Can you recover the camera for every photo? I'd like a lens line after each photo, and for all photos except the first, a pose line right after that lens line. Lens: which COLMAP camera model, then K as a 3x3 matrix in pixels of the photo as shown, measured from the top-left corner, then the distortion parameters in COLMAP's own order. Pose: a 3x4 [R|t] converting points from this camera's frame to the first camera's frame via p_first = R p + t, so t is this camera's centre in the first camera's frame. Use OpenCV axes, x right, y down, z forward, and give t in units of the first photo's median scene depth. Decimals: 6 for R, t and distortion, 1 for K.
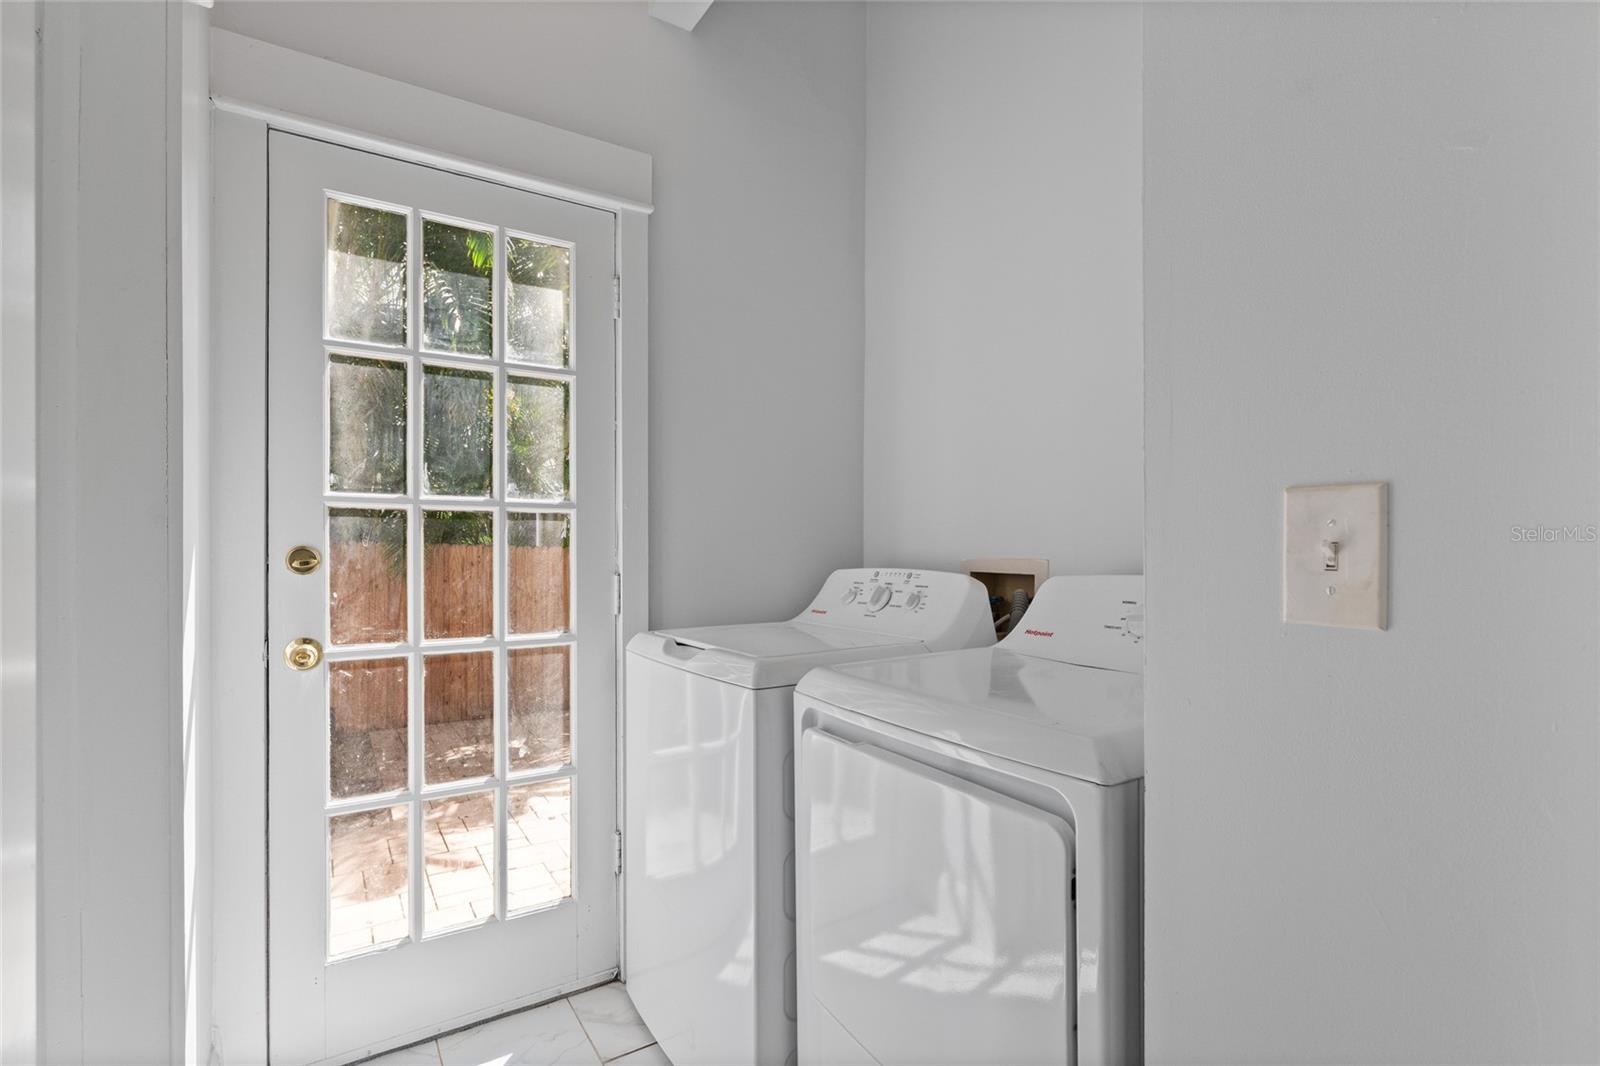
lens RADIAL K [[748.1, 0, 799.1], [0, 748.1, 542.0], [0, 0, 1]] dist [0.000575, -0.000047]
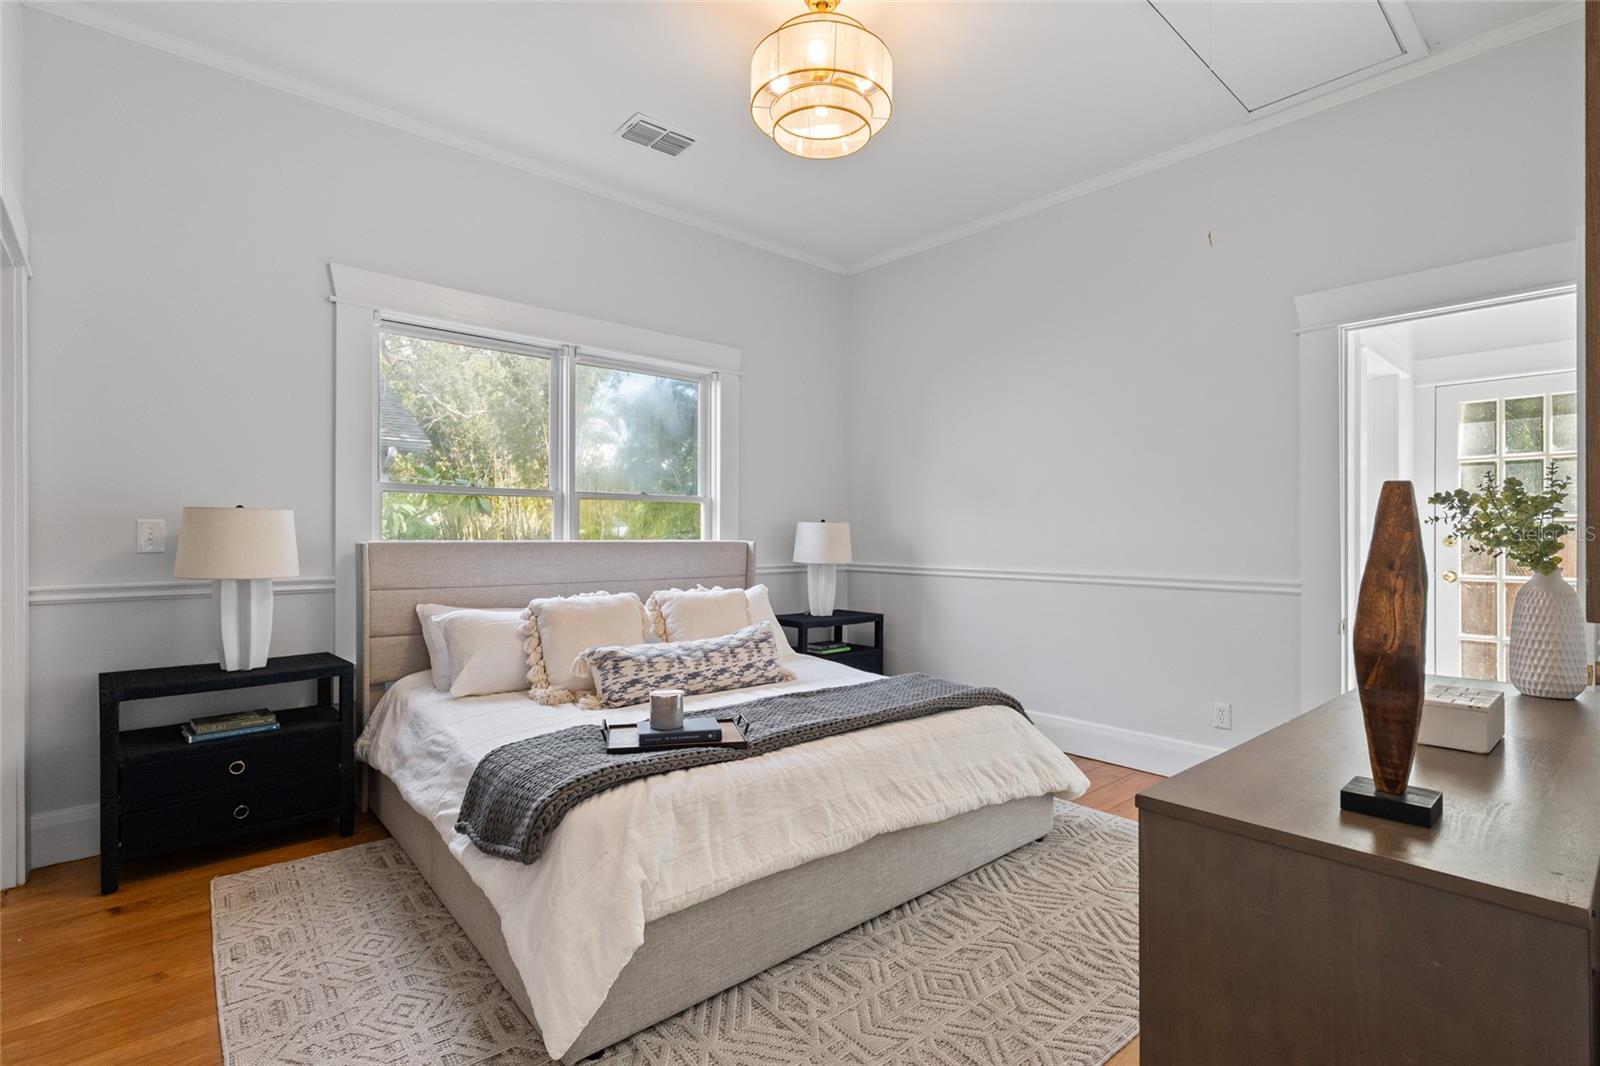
lens RADIAL K [[748.1, 0, 799.1], [0, 748.1, 542.0], [0, 0, 1]] dist [0.000575, -0.000047]
pose [[0.154415, 0.008831, -0.987967, 1.563642], [-0.000414, 0.999961, 0.008874, 0.003100], [0.988006, -0.000961, 0.154413, -1.649739]]
